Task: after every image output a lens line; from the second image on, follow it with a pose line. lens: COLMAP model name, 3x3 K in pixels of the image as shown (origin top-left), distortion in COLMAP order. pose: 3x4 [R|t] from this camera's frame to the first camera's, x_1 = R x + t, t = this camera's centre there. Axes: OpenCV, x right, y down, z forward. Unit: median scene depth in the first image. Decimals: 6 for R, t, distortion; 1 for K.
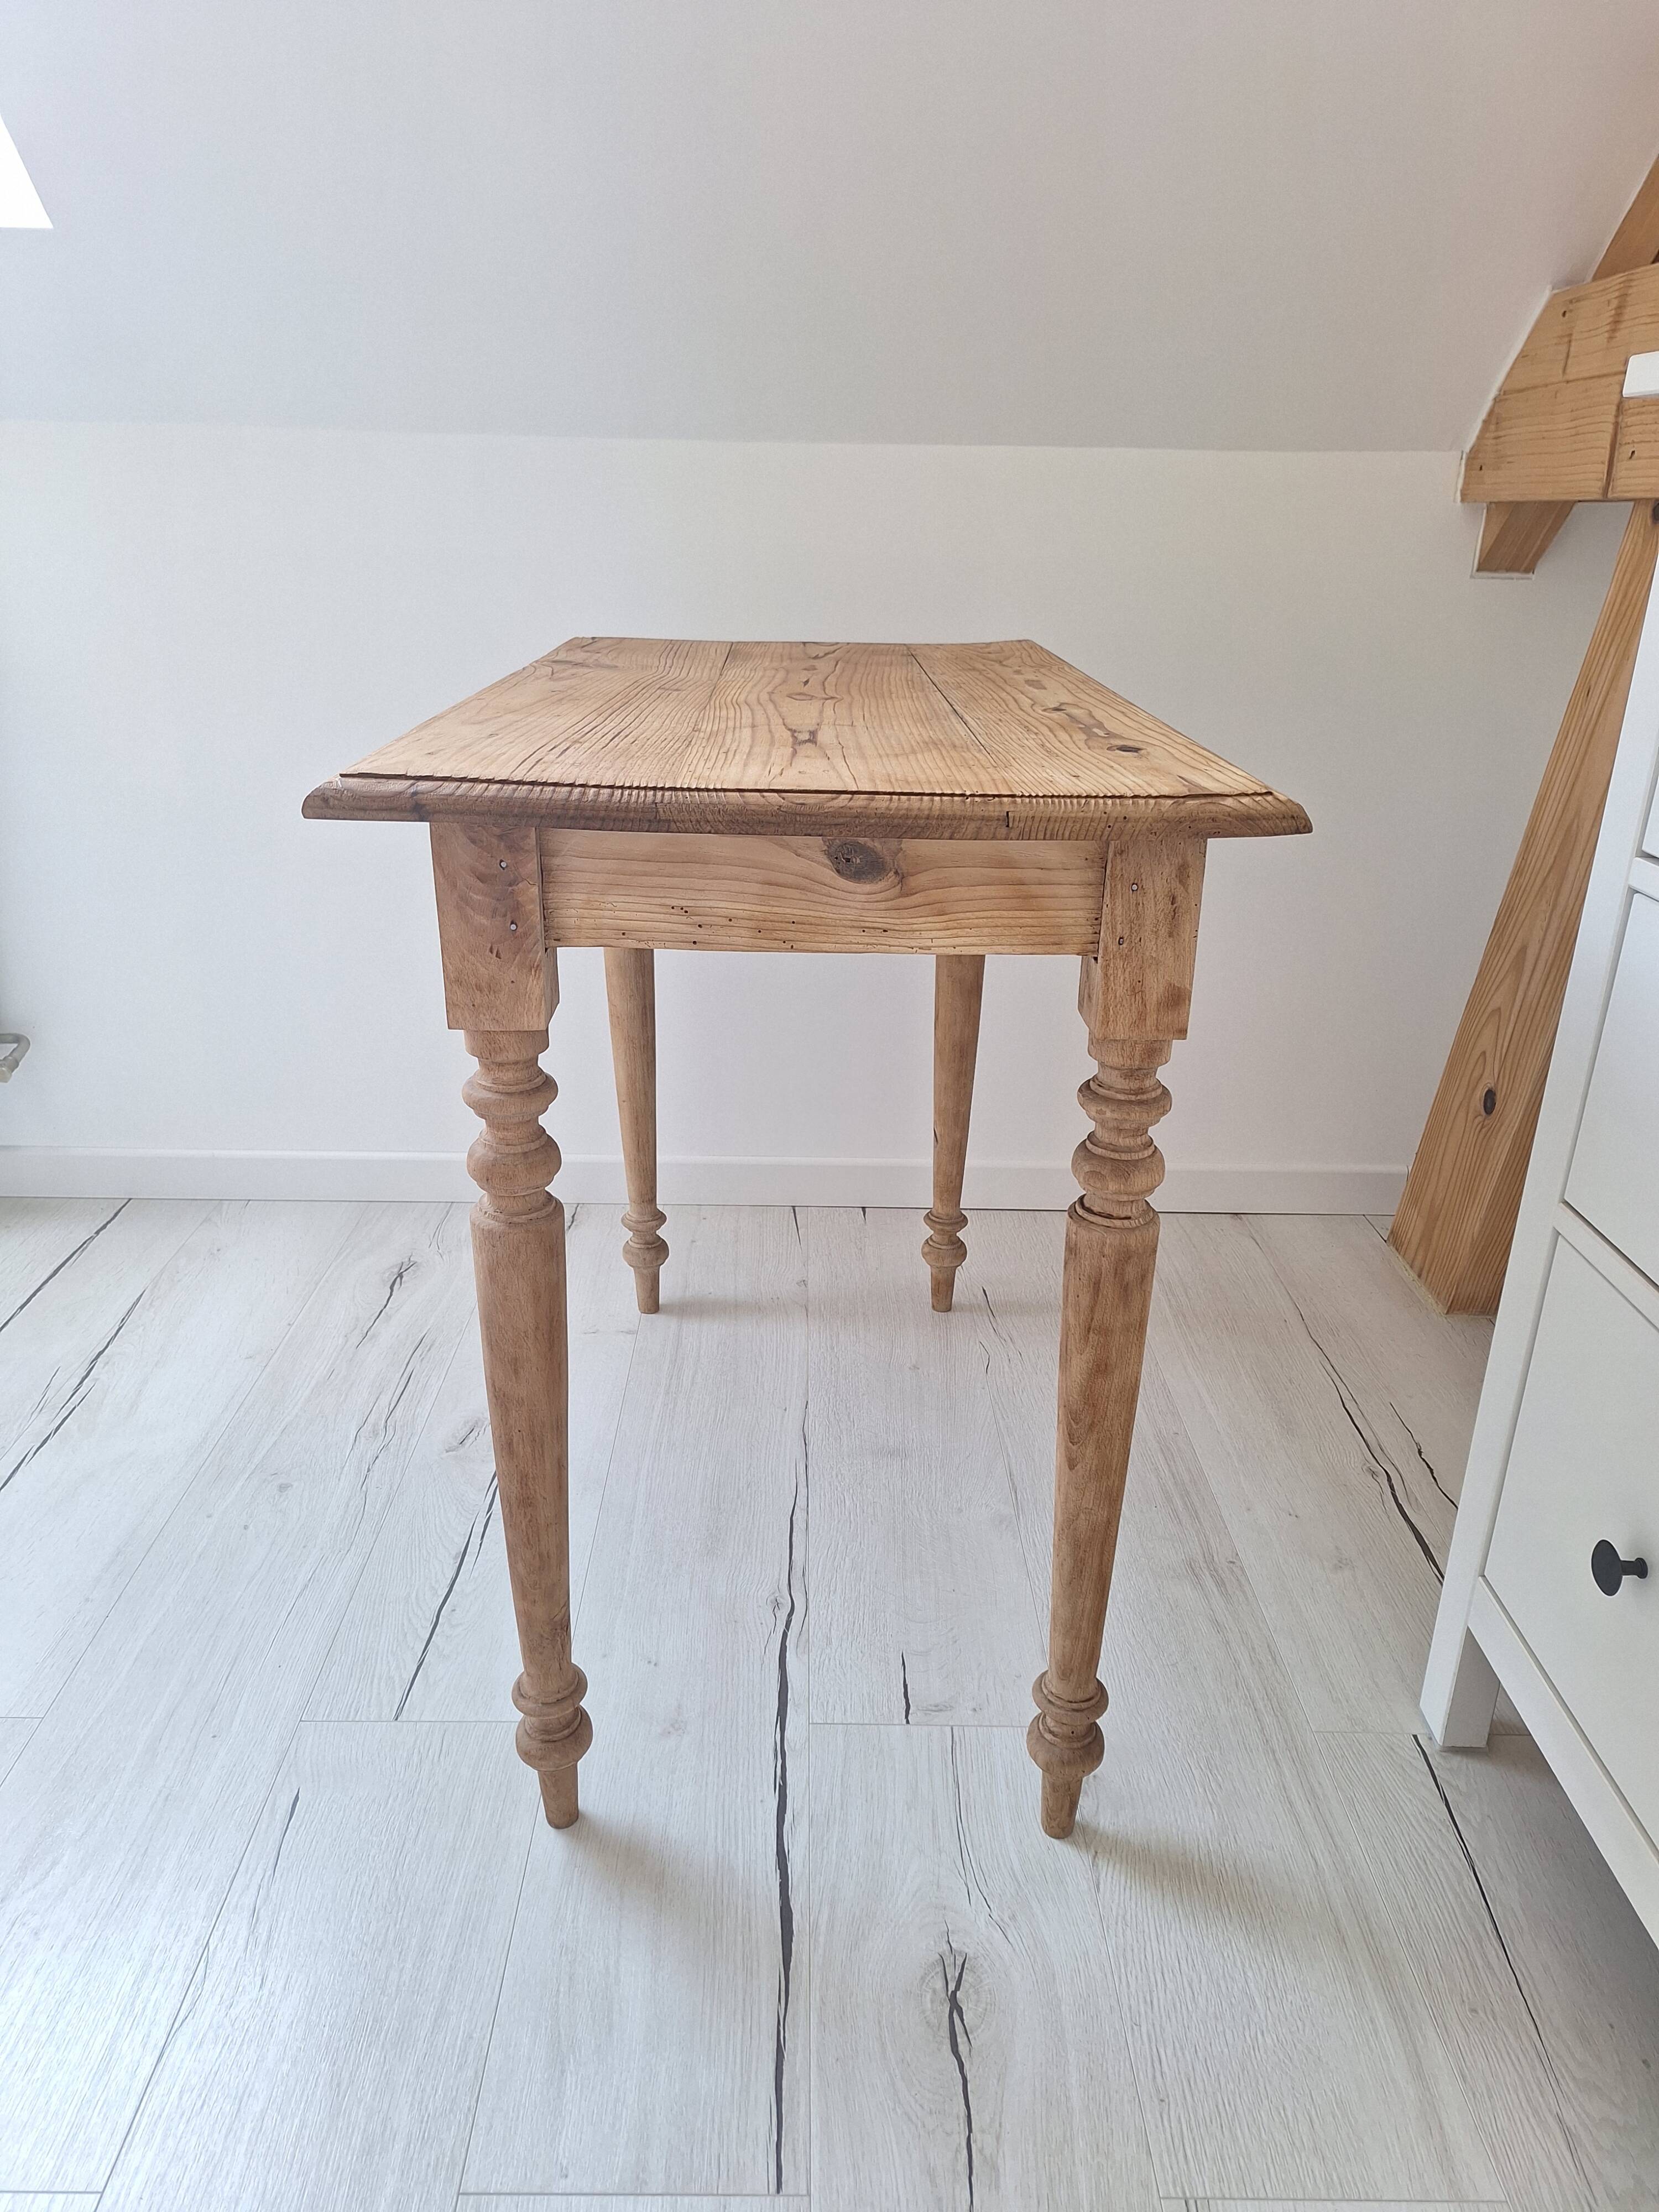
lens RADIAL K [[1577.2, 0, 826.2], [0, 1577.2, 1103.0], [0, 0, 1]] dist [0.054332, -0.050661]
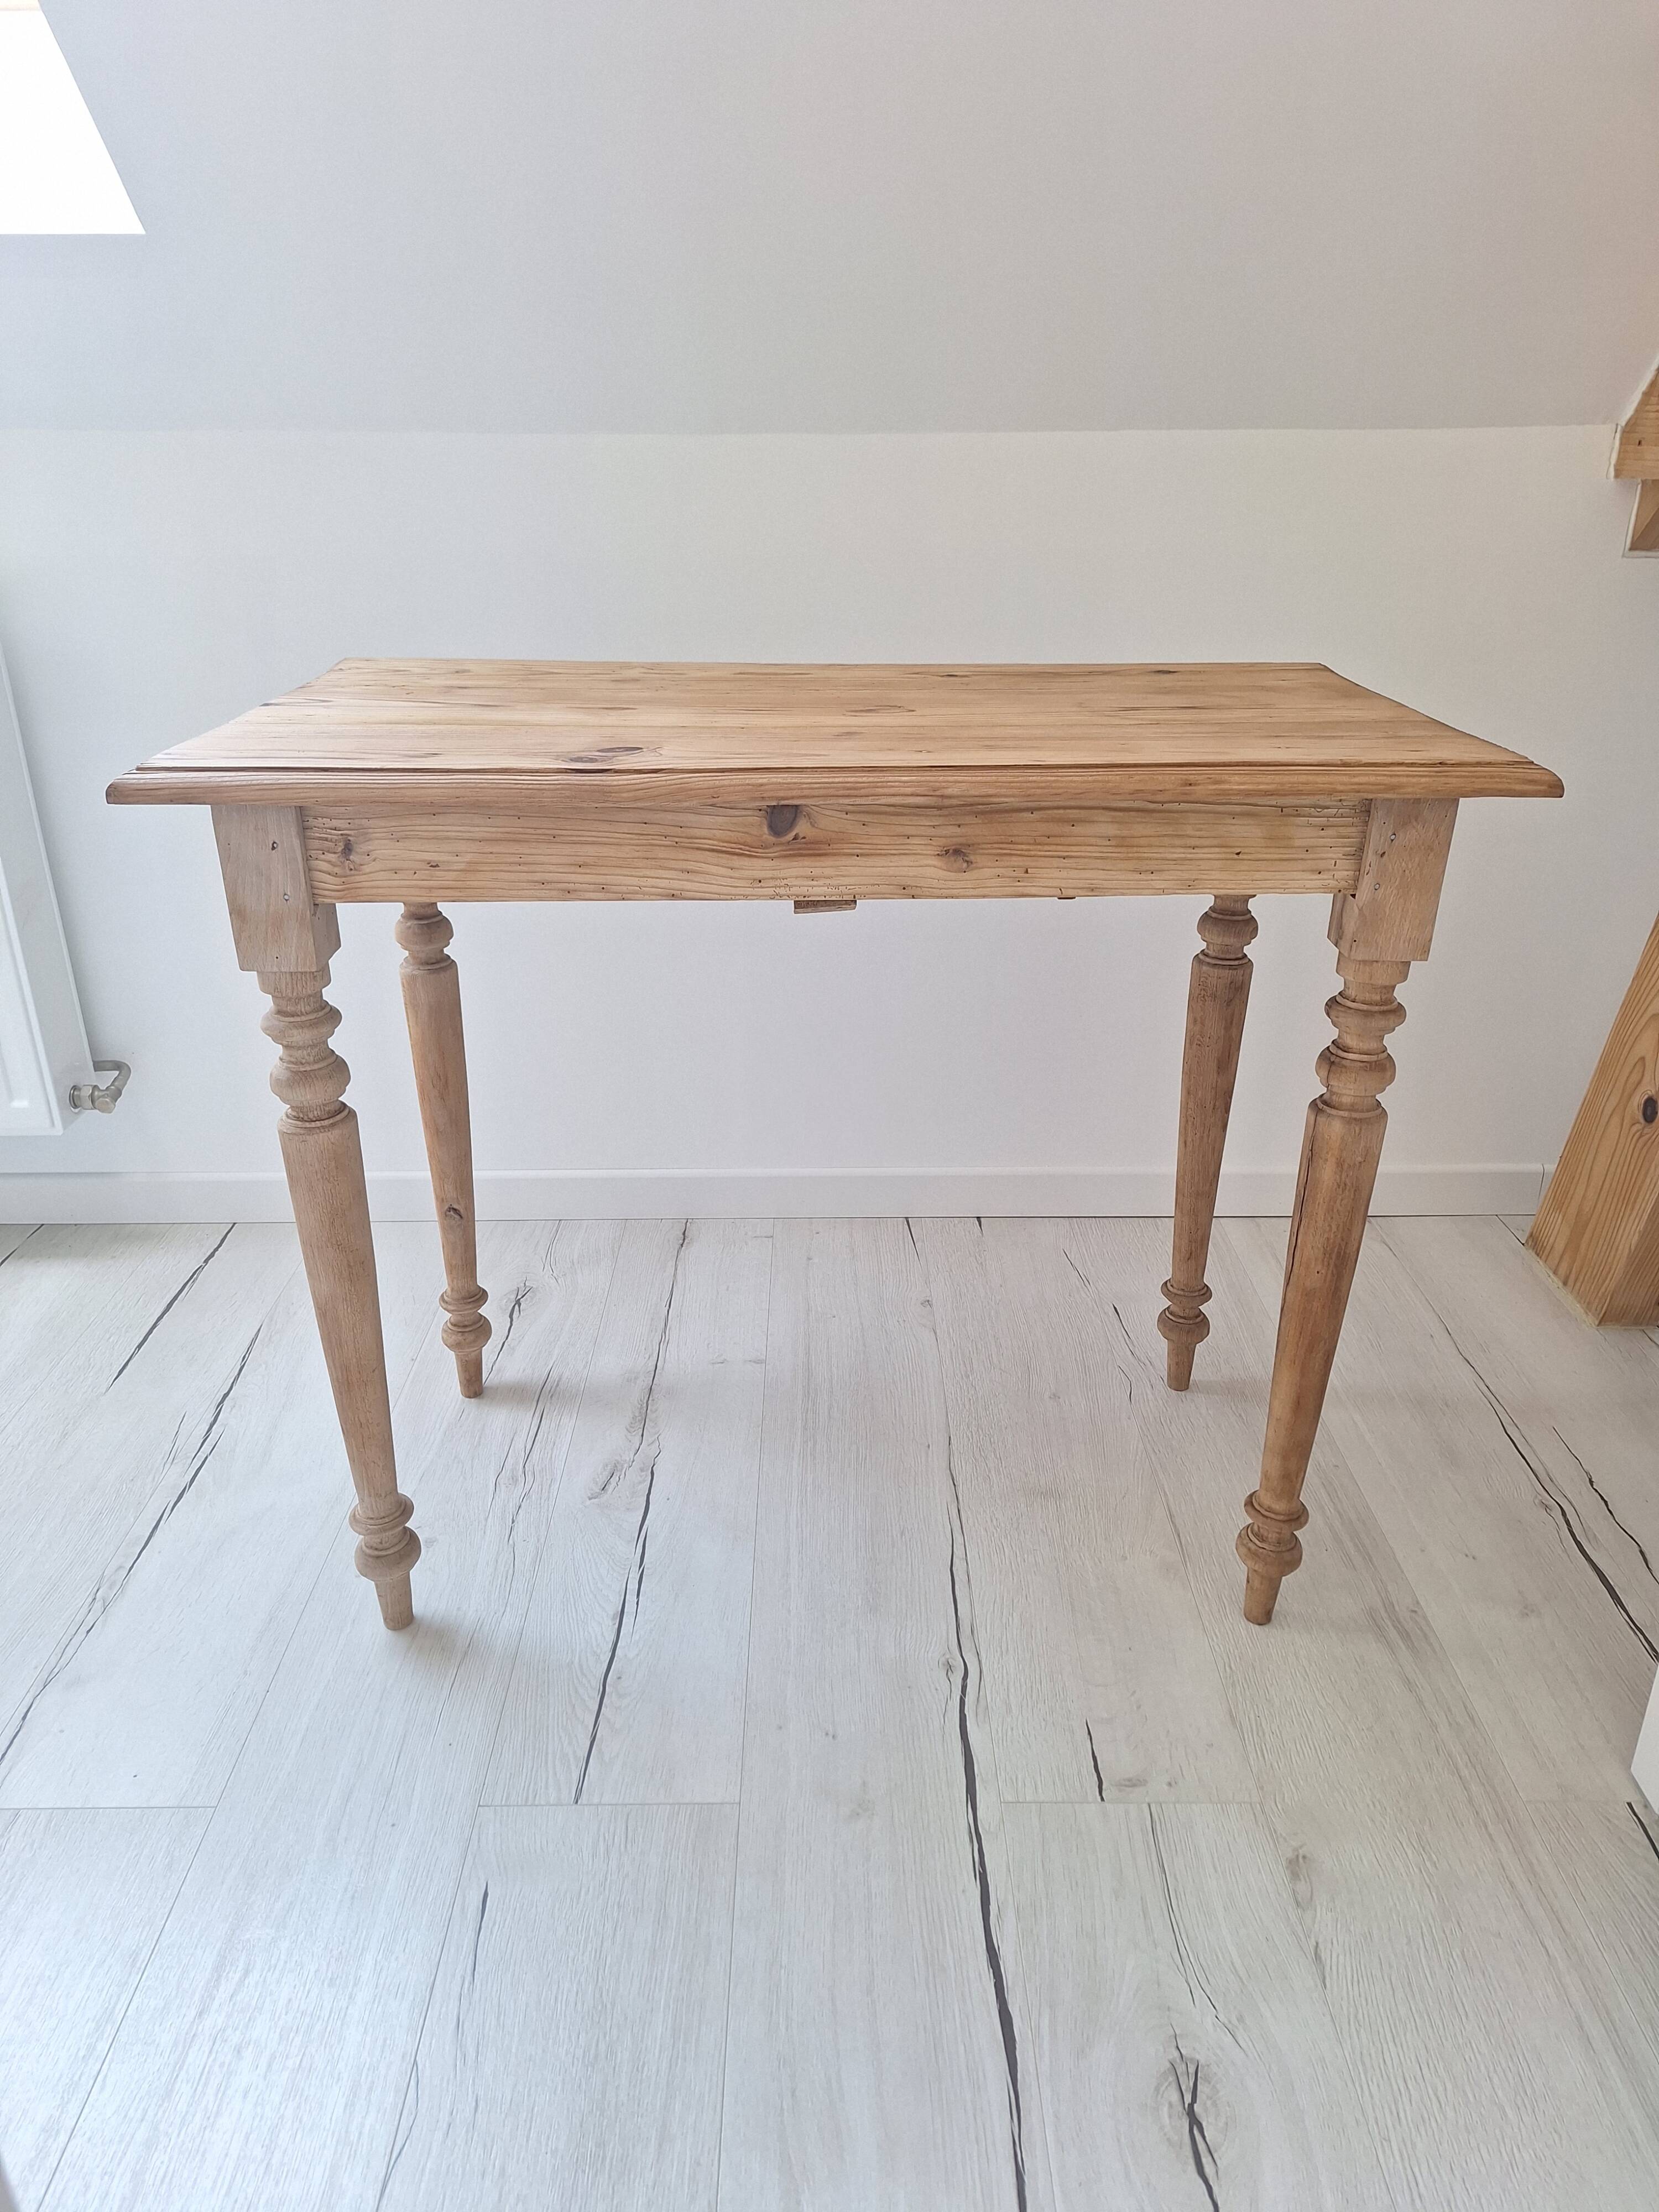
lens RADIAL K [[1577.2, 0, 827.4], [0, 1577.2, 1099.8], [0, 0, 1]] dist [0.054332, -0.050661]
pose [[0.999713, -0.019765, -0.013521, -0.084027], [0.020231, 0.999173, 0.035264, -0.064582], [0.012813, -0.035527, 0.999287, 0.040099]]
